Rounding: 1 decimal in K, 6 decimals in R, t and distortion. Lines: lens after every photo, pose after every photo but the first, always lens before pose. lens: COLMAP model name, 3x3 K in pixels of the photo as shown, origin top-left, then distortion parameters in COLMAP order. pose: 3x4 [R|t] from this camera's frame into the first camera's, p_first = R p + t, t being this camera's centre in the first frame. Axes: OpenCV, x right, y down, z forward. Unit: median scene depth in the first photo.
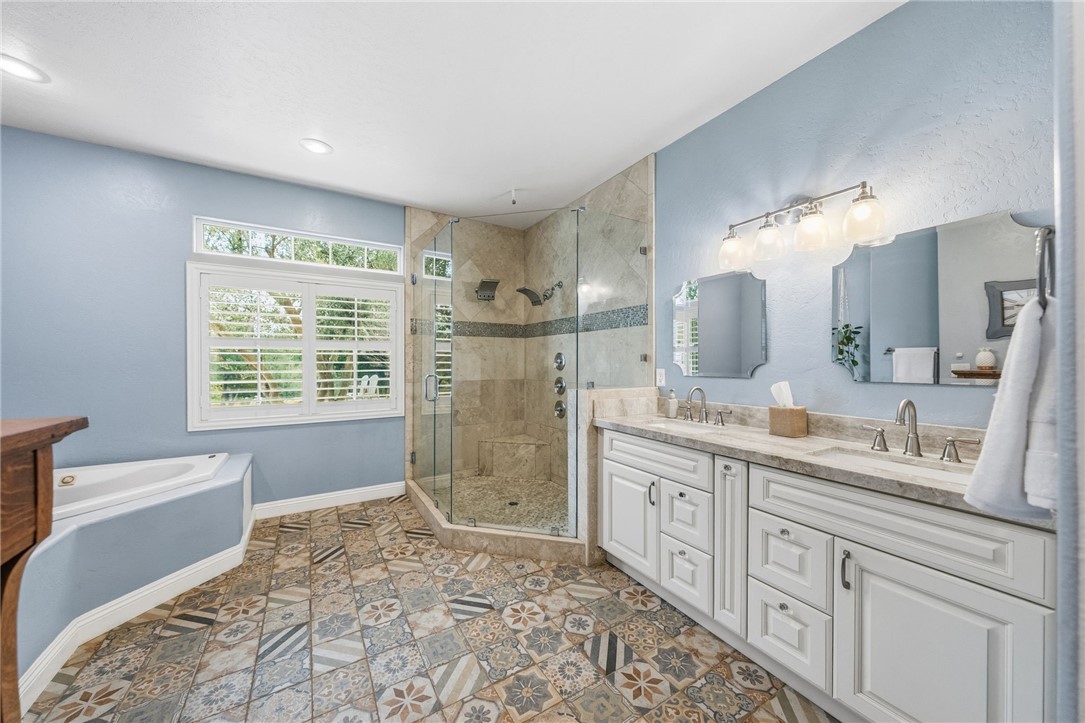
lens RADIAL K [[379.6, 0, 544.1], [0, 379.6, 362.7], [0, 0, 1]] dist [0.000163, -0.000202]
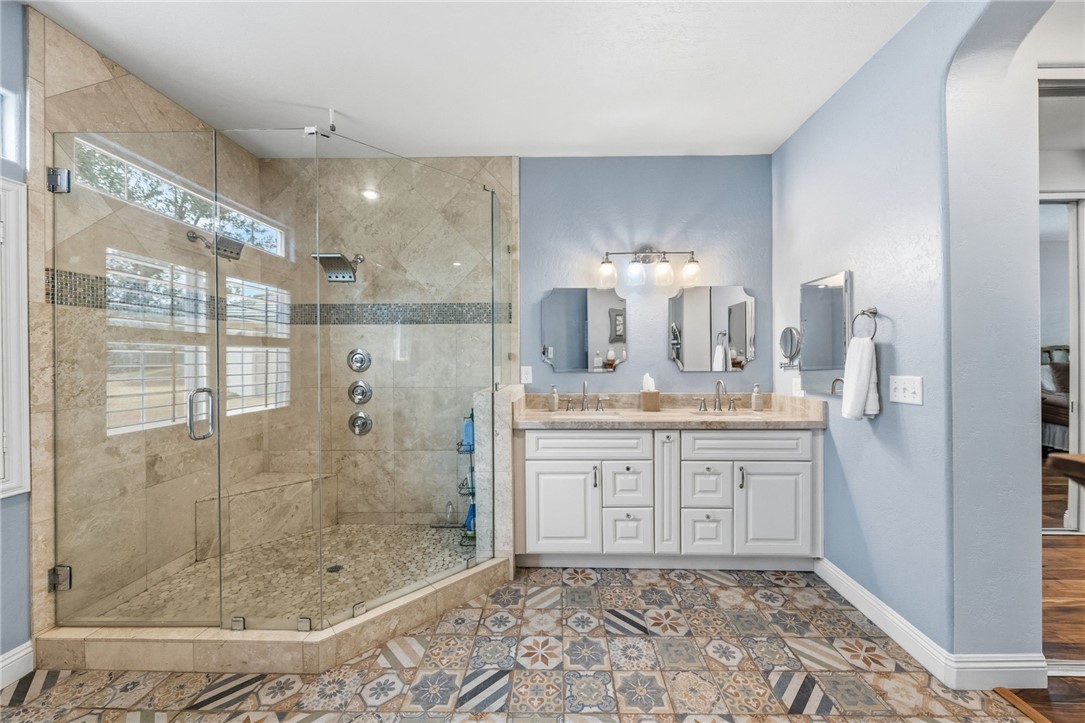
lens RADIAL K [[405.4, 0, 544.1], [0, 405.4, 356.9], [0, 0, 1]] dist [-0.000217, -0.000294]
pose [[0.540293, -0.007703, 0.841442, -0.767789], [0.006359, 0.999967, 0.005070, -0.019852], [-0.841453, 0.002611, 0.540324, 0.446961]]
